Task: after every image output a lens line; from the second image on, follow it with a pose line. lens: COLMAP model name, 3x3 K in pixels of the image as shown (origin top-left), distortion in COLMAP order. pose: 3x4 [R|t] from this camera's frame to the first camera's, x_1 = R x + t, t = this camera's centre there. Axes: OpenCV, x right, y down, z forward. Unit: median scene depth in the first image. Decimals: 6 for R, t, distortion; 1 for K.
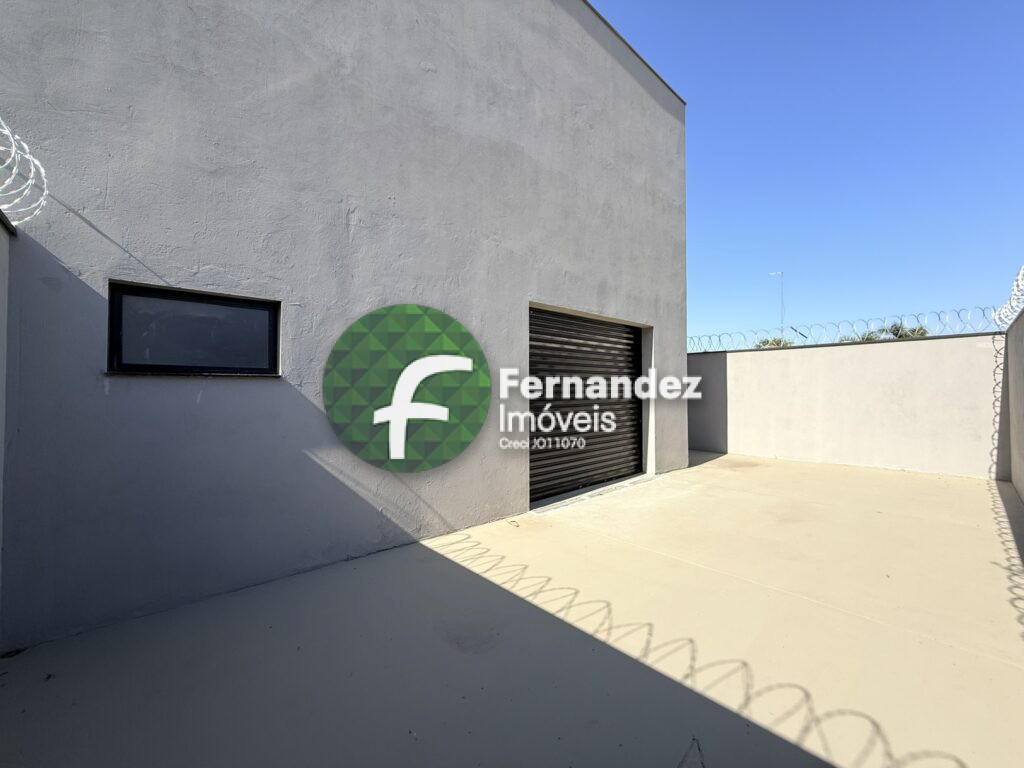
lens RADIAL K [[409.3, 0, 513.5], [0, 409.3, 381.9], [0, 0, 1]] dist [0.001544, 0.000128]
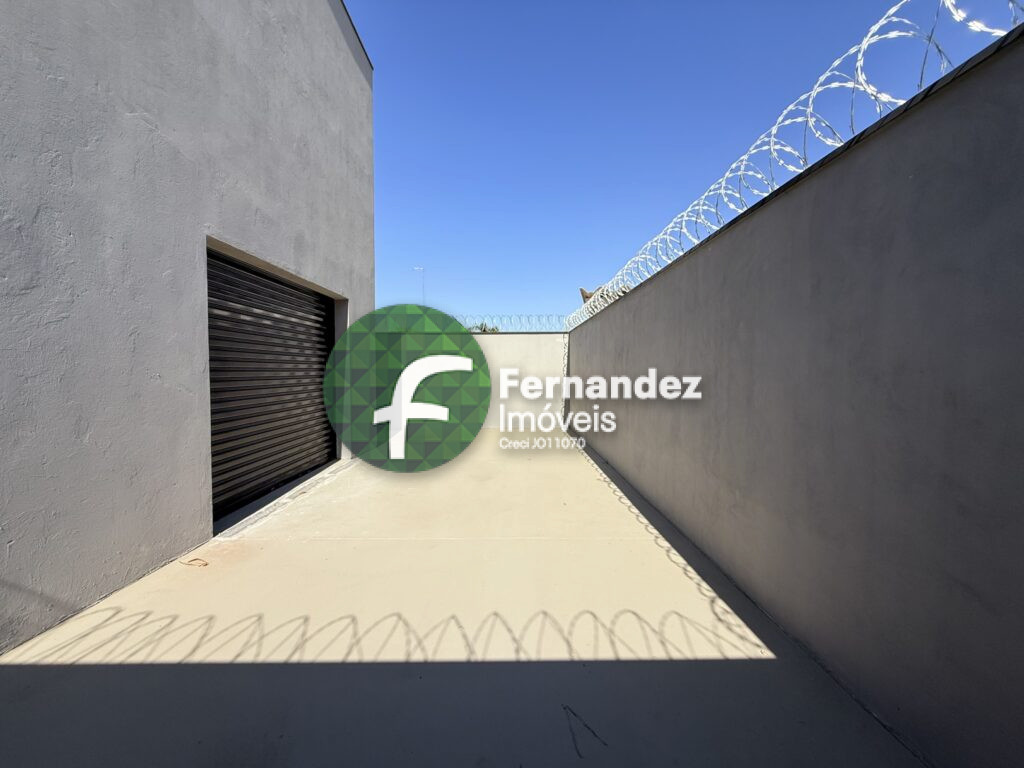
lens RADIAL K [[406.5, 0, 509.7], [0, 406.5, 383.1], [0, 0, 1]] dist [0.000322, 0.000014]
pose [[0.673516, -0.021393, 0.738863, -0.145101], [-0.012918, 0.999088, 0.040703, 0.016736], [-0.739059, -0.036959, 0.672626, 0.183623]]
